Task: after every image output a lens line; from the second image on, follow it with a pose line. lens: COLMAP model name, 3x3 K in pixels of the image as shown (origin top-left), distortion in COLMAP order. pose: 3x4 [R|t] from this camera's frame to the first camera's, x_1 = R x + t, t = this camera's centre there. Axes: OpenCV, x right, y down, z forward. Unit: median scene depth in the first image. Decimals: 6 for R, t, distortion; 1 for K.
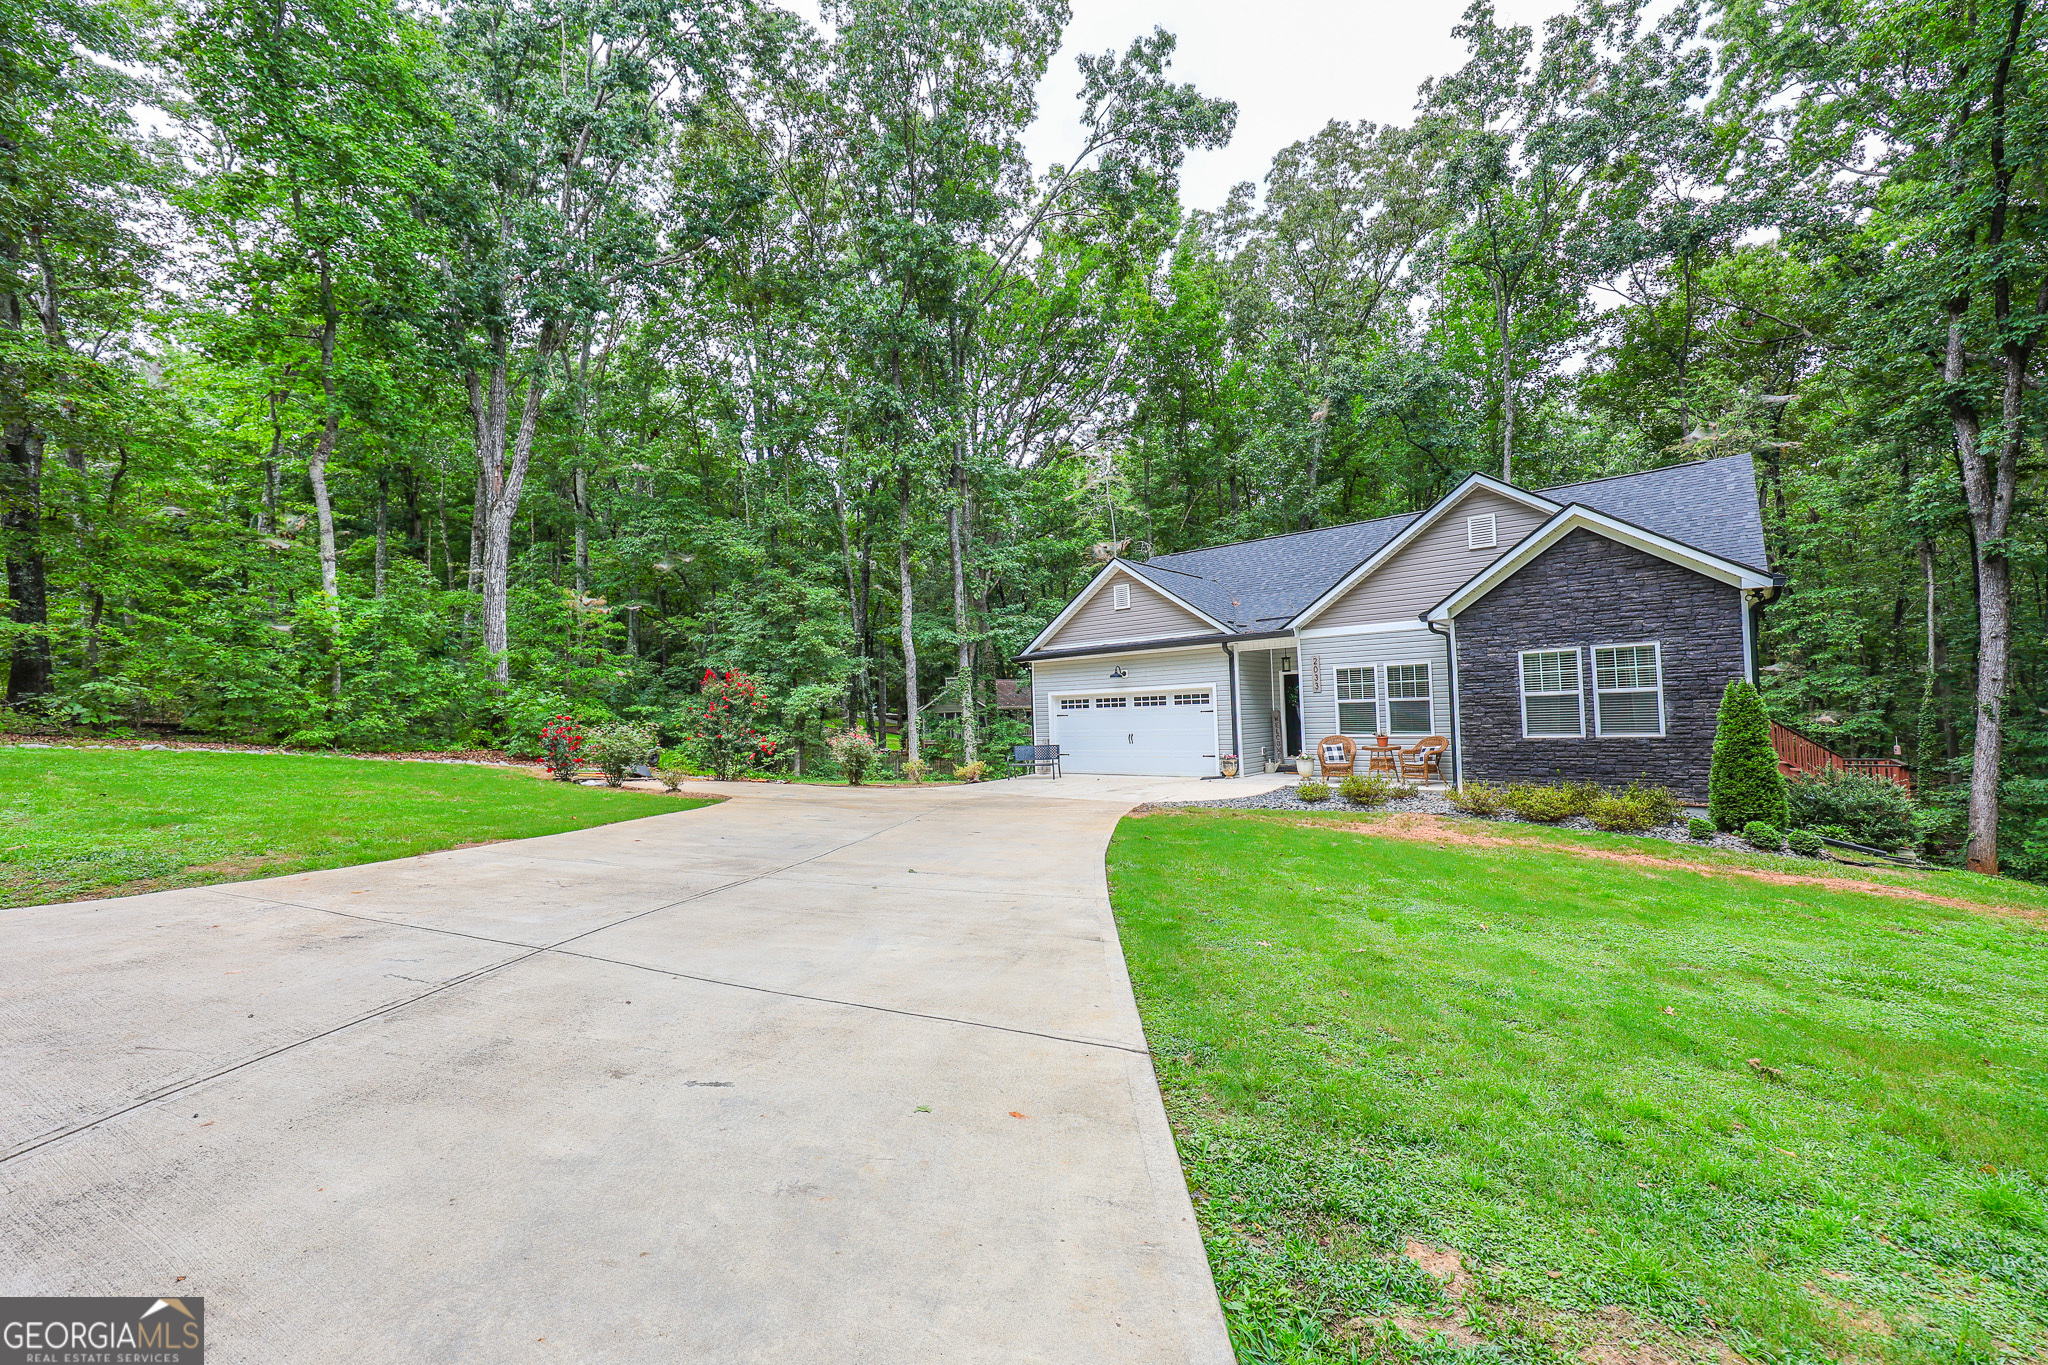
lens RADIAL K [[831.6, 0, 1012.8], [0, 831.6, 690.3], [0, 0, 1]] dist [0.003985, -0.000299]
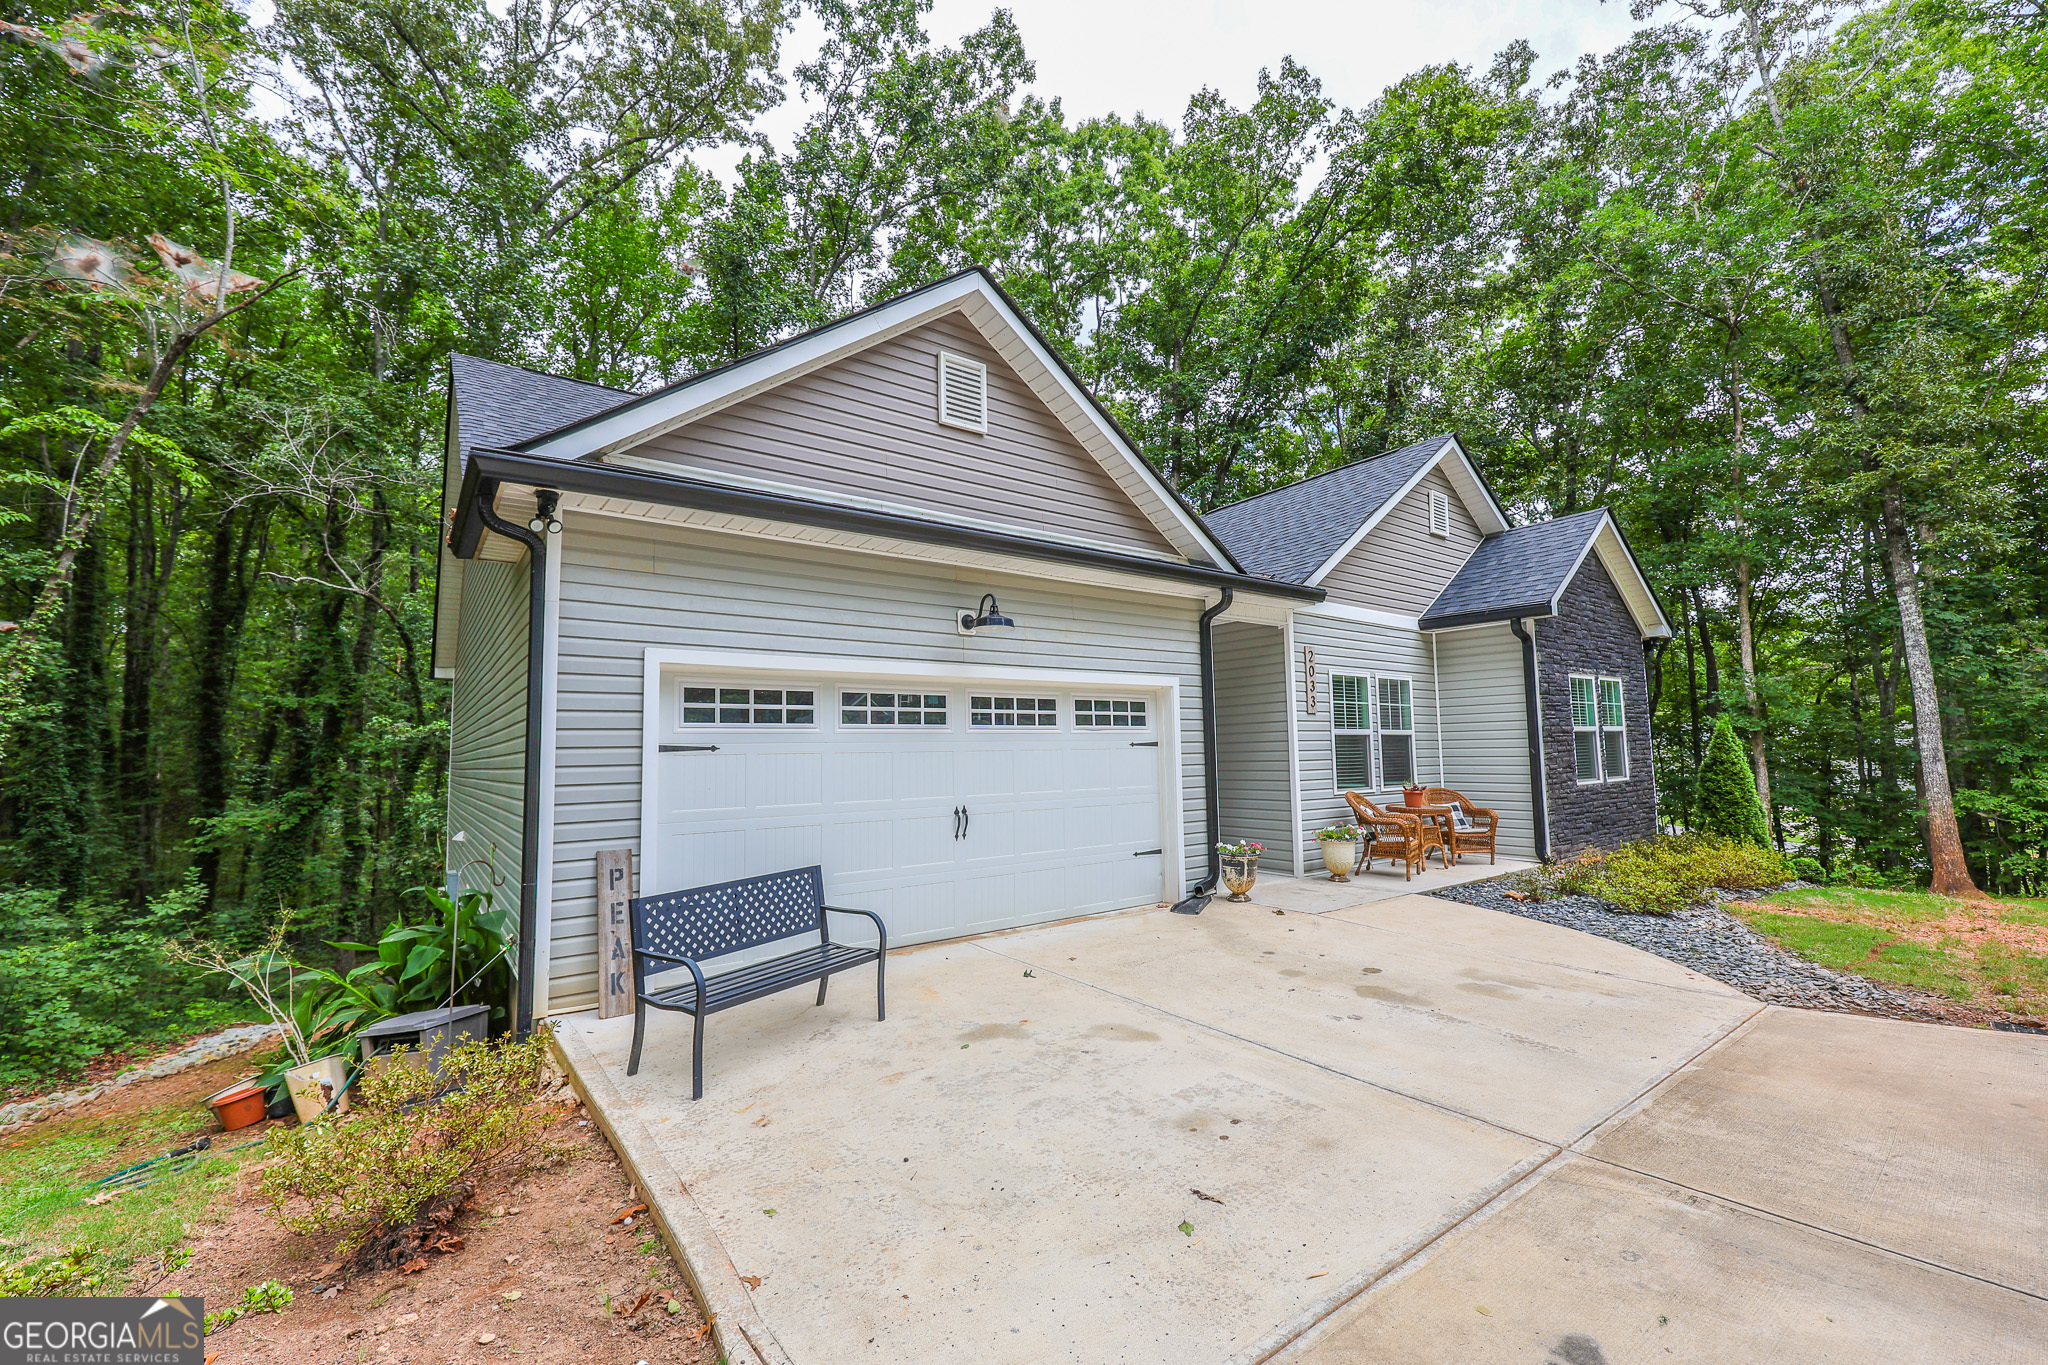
lens RADIAL K [[835.7, 0, 1006.5], [0, 835.7, 685.2], [0, 0, 1]] dist [-0.000696, -0.000181]
pose [[0.215307, 0.105159, 0.970868, -0.215544], [-0.023077, 0.994455, -0.102596, 0.045820], [-0.976274, -0.000315, 0.216540, 1.109046]]
